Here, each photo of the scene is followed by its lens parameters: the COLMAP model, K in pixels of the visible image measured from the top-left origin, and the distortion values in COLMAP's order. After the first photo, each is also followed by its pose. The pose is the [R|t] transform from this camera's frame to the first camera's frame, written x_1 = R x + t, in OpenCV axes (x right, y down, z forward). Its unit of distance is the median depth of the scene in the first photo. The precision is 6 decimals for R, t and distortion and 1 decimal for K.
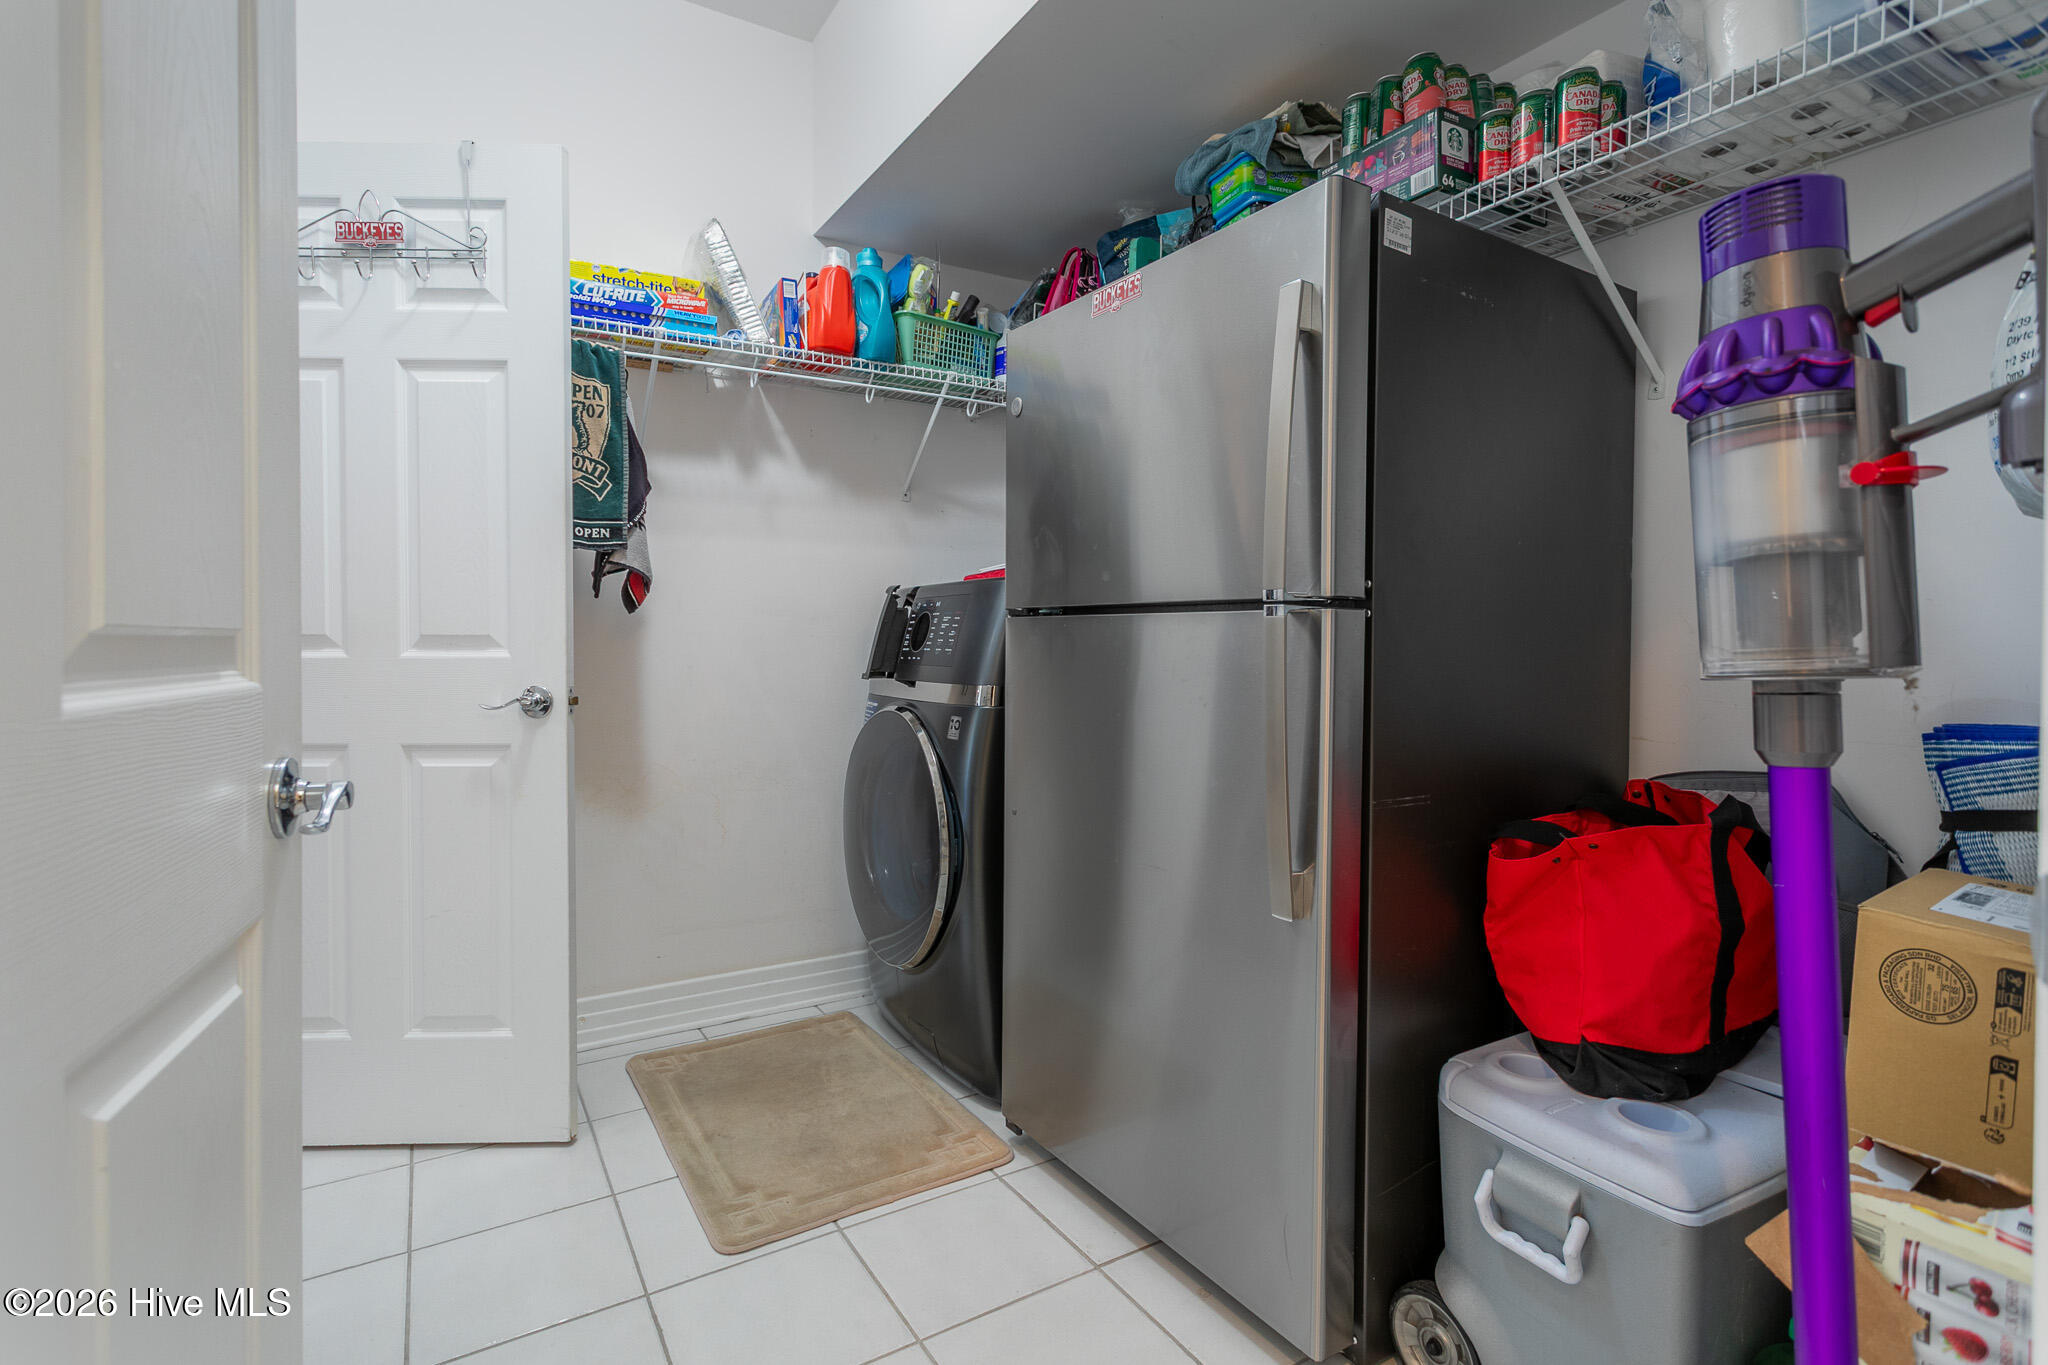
lens RADIAL K [[988.2, 0, 1028.5], [0, 988.2, 674.9], [0, 0, 1]] dist [0.002888, 0.001297]
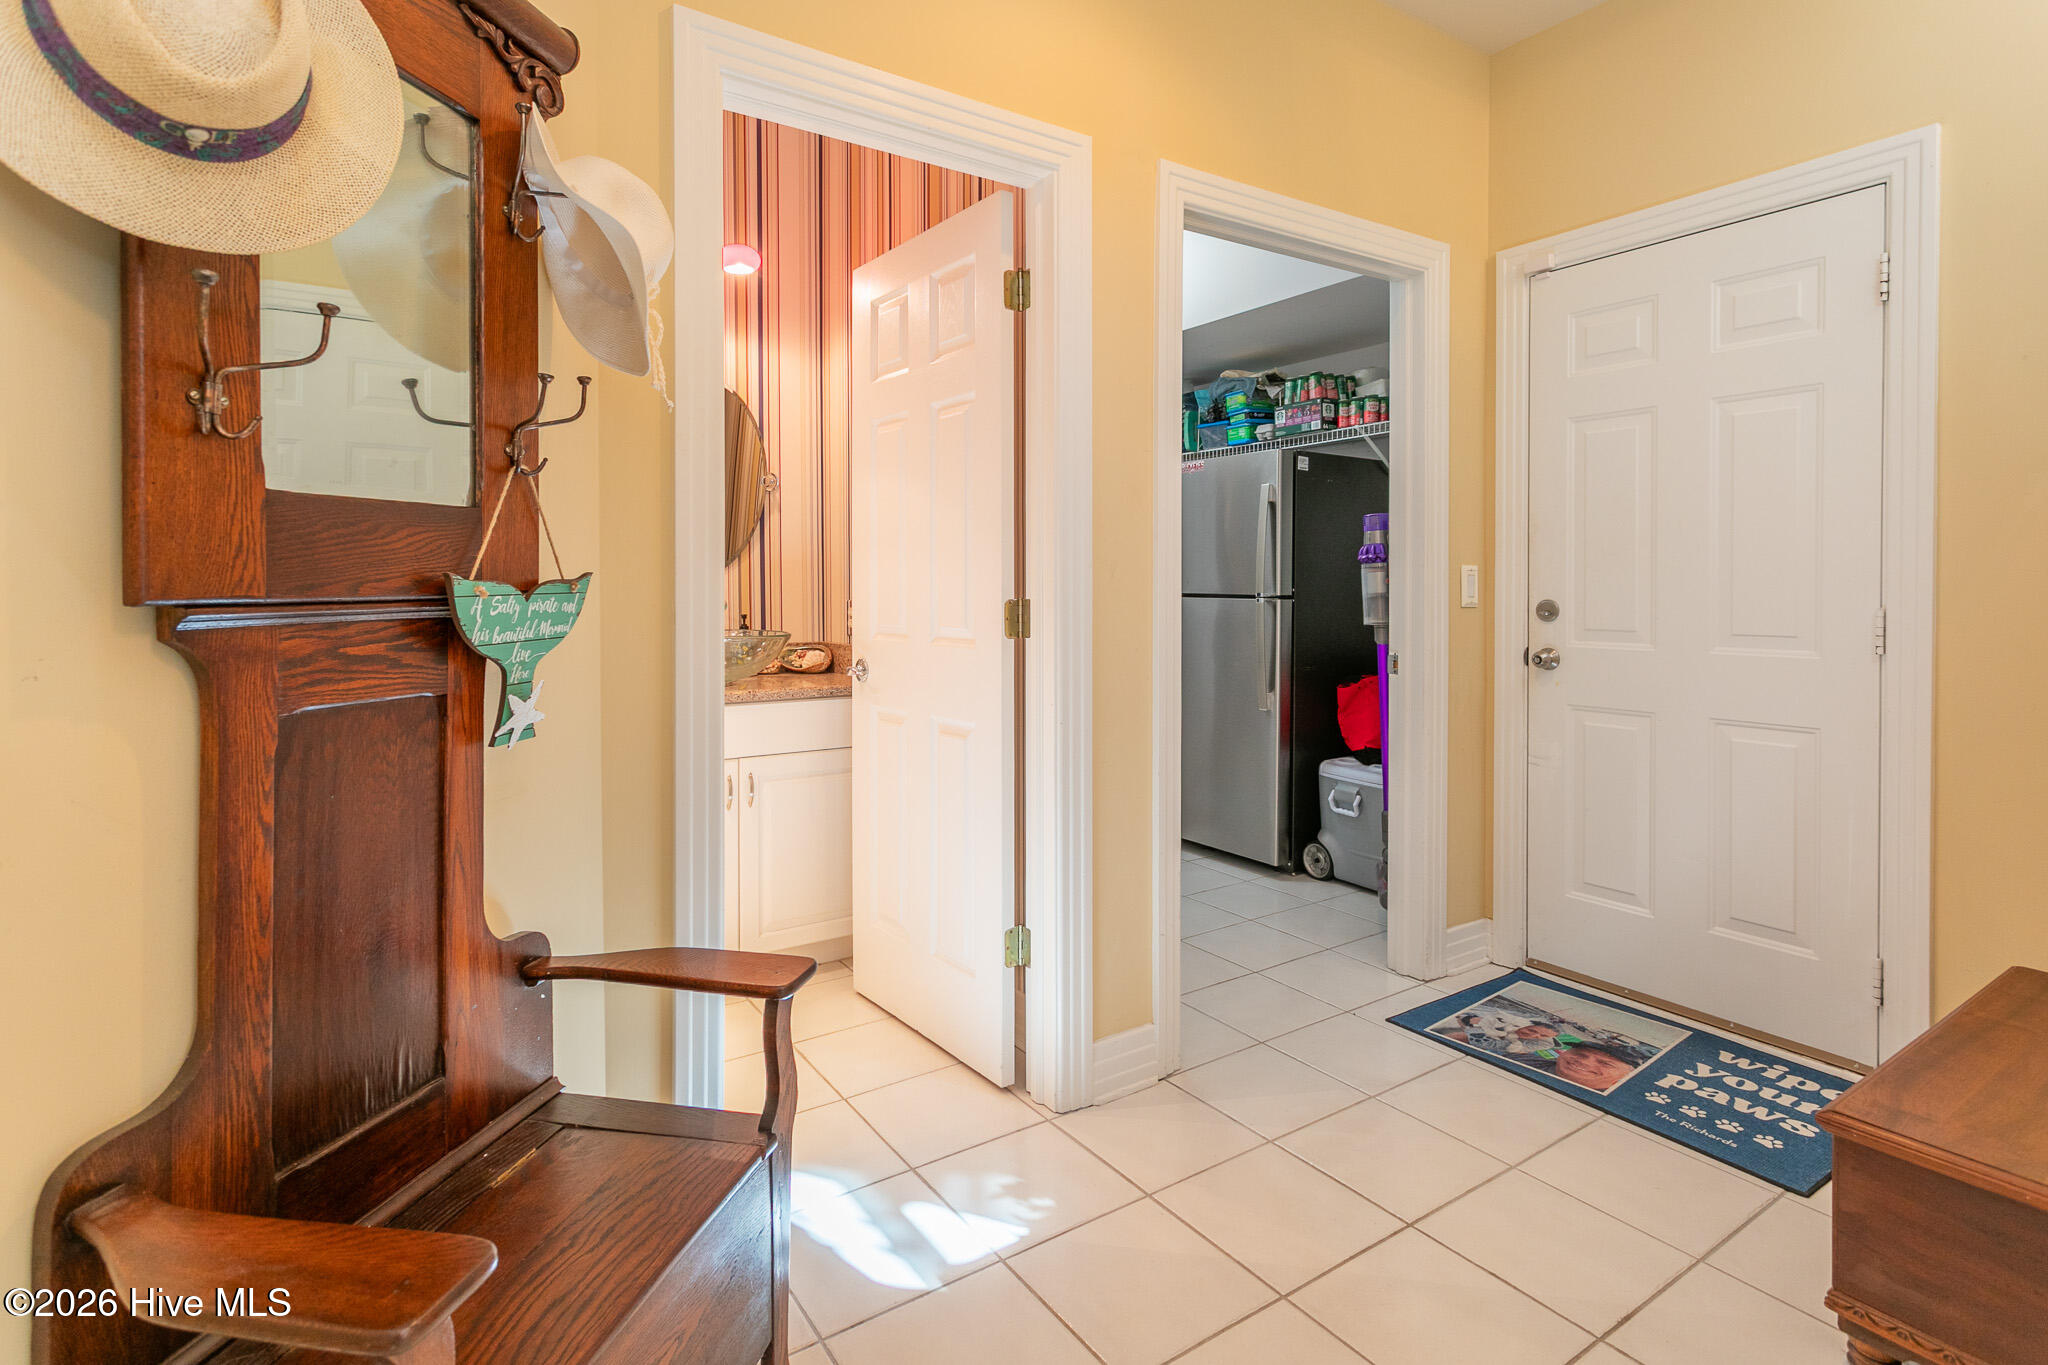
lens RADIAL K [[988.2, 0, 1023.1], [0, 988.2, 598.0], [0, 0, 1]] dist [0.002888, 0.001297]
pose [[0.999438, -0.000016, 0.033519, -0.512754], [0.000596, 0.999850, -0.017295, -0.022042], [-0.033514, 0.017305, 0.999288, -1.766127]]
